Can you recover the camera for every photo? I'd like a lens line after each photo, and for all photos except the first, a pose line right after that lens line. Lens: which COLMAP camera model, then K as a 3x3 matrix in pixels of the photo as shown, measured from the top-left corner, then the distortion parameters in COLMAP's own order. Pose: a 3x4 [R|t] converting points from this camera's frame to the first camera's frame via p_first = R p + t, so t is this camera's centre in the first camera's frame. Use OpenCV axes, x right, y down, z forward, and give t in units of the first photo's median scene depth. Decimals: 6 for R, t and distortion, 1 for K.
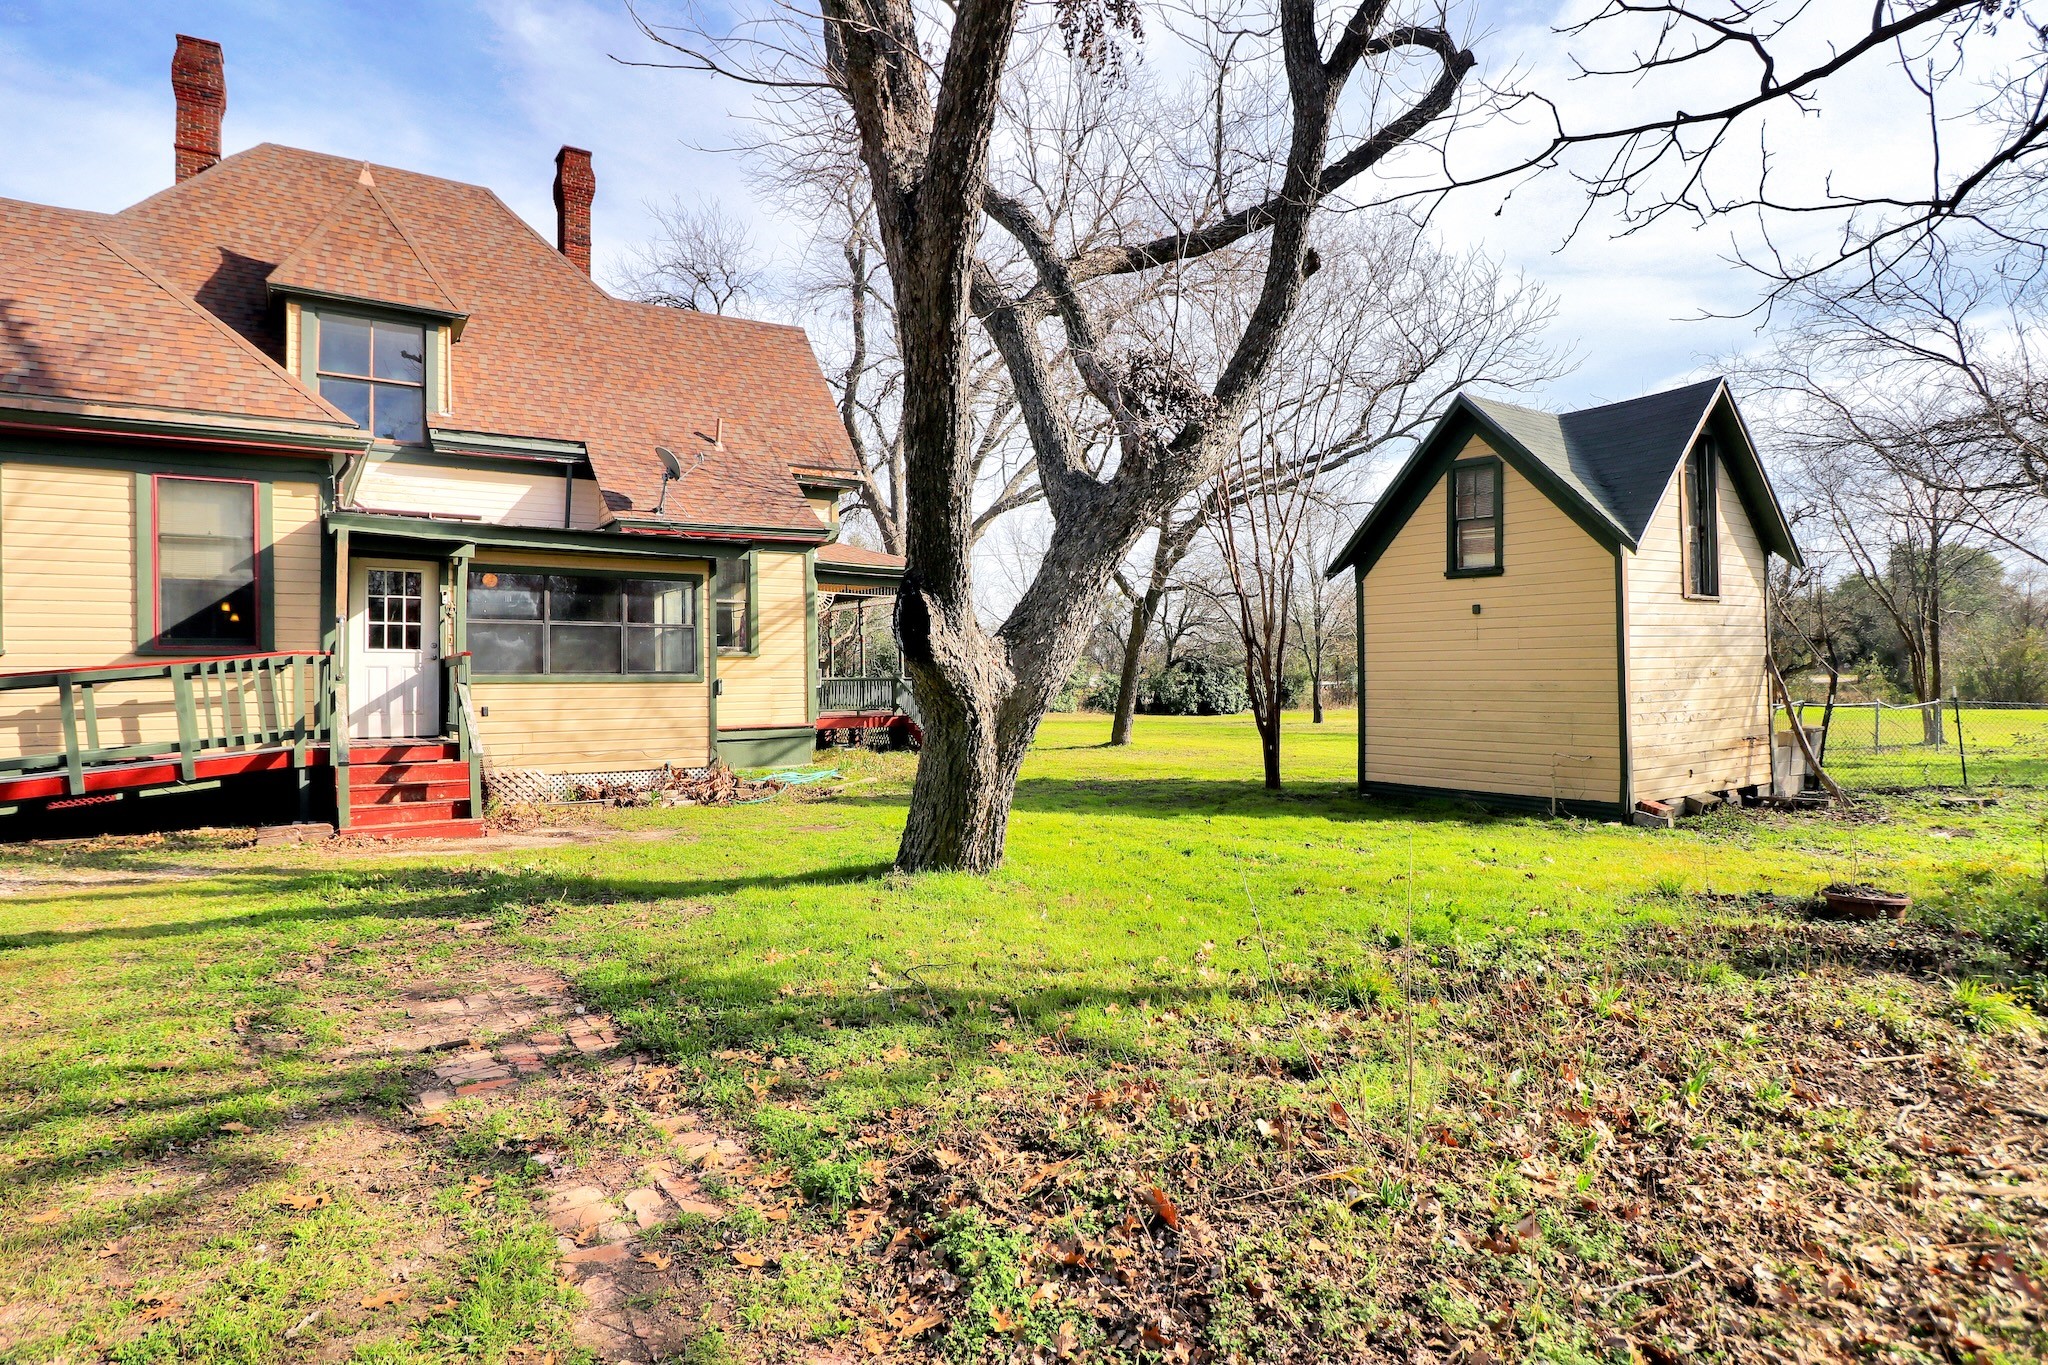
lens RADIAL K [[1138.3, 0, 989.7], [0, 1138.3, 668.4], [0, 0, 1]] dist [0.005753, -0.013040]
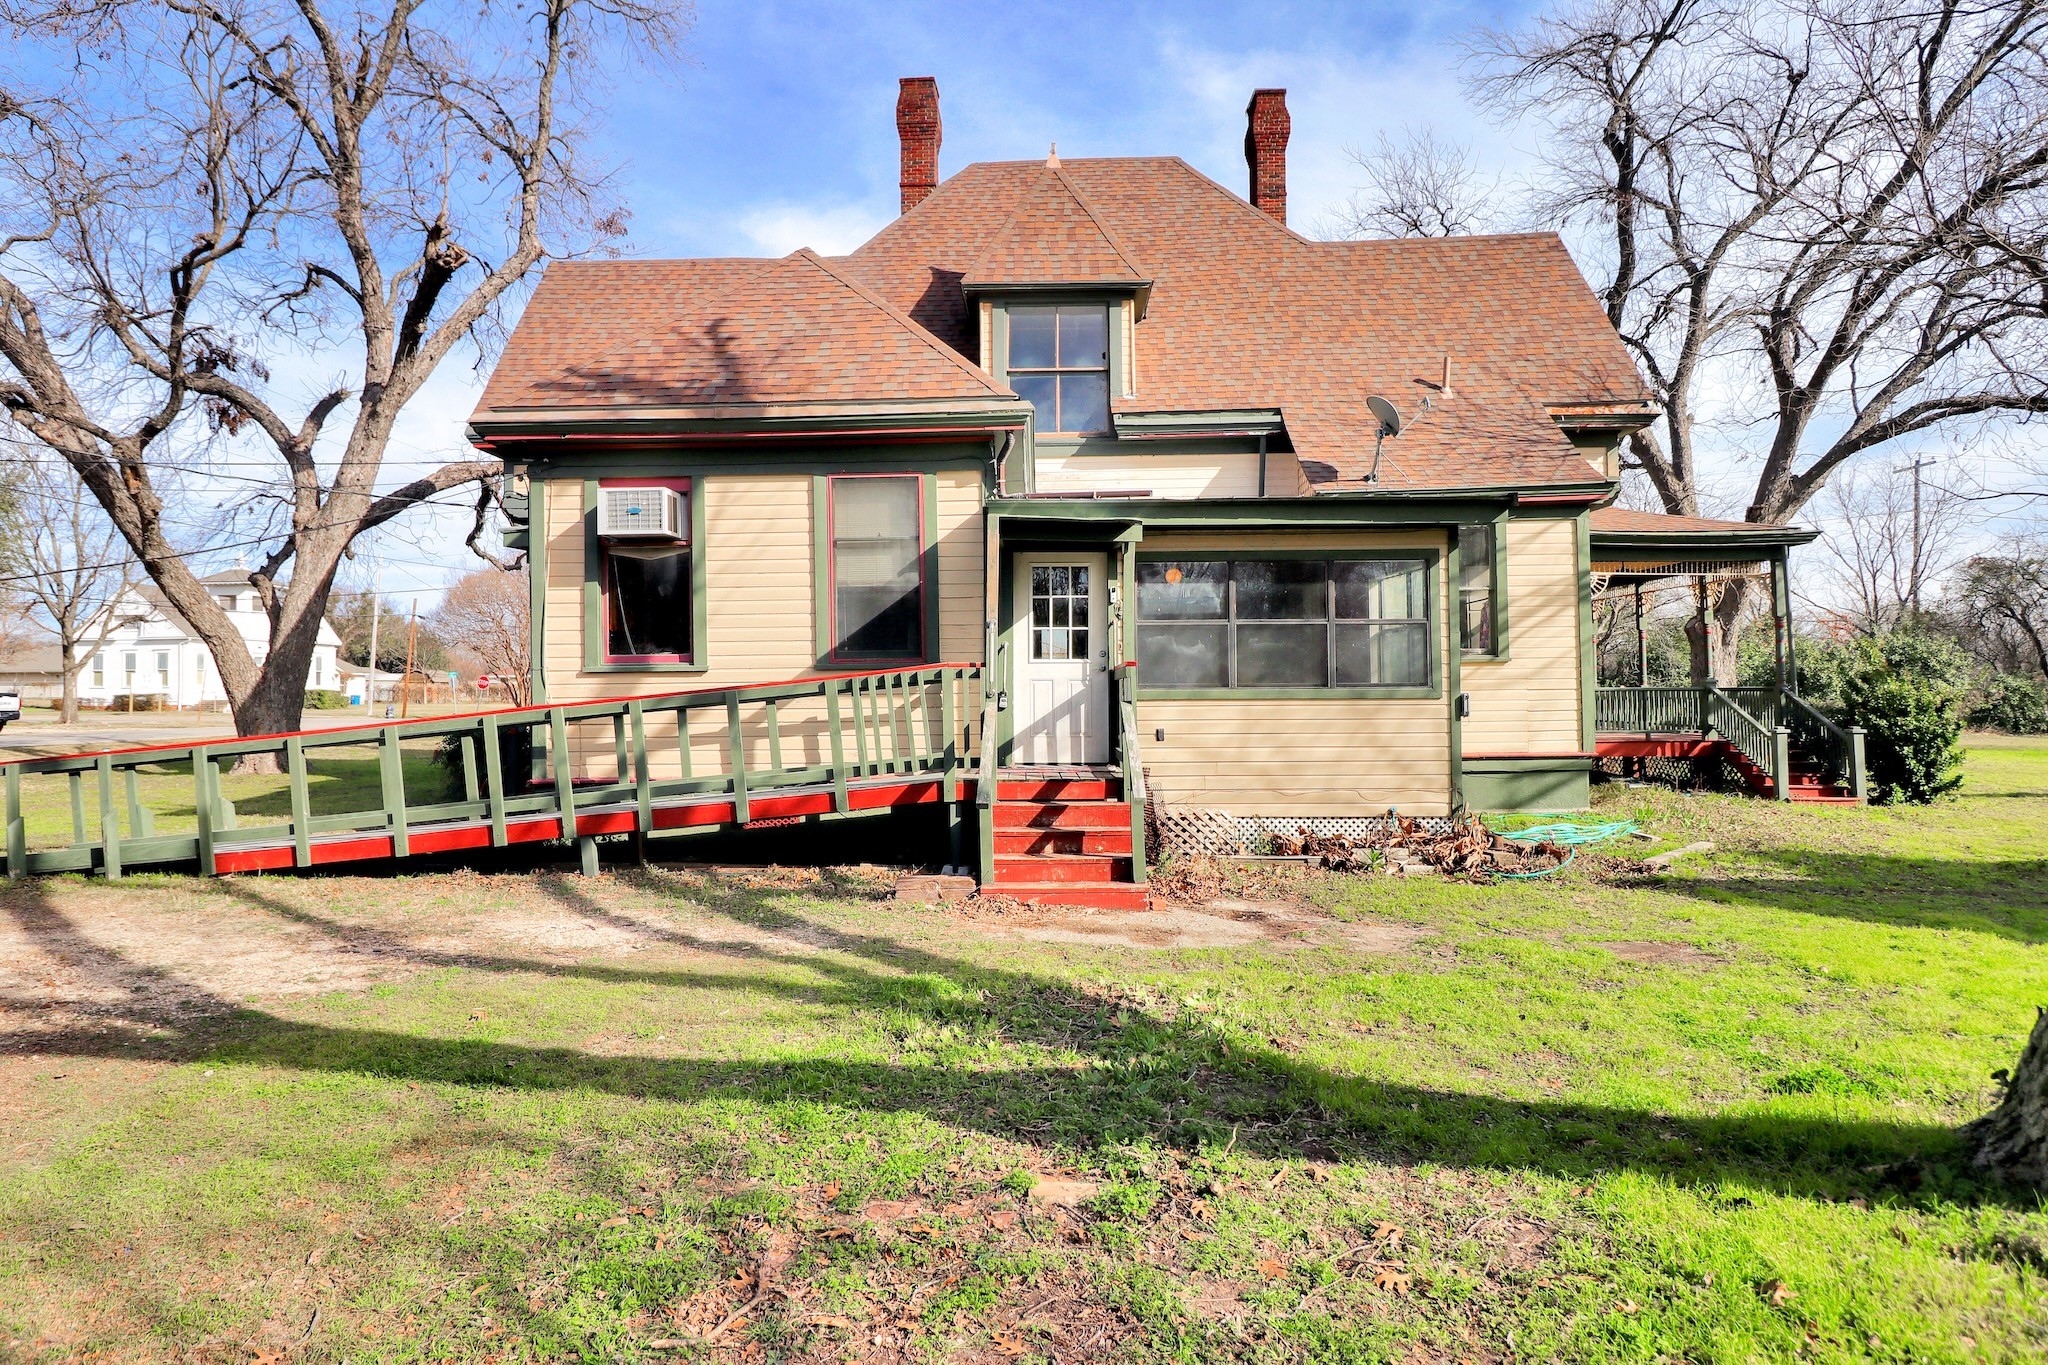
lens RADIAL K [[1138.3, 0, 989.7], [0, 1138.3, 668.4], [0, 0, 1]] dist [0.005753, -0.013040]
pose [[0.827041, -0.009955, -0.562053, -0.089102], [0.007862, 0.999950, -0.006142, -0.004913], [0.562086, 0.000660, 0.827079, 0.263294]]
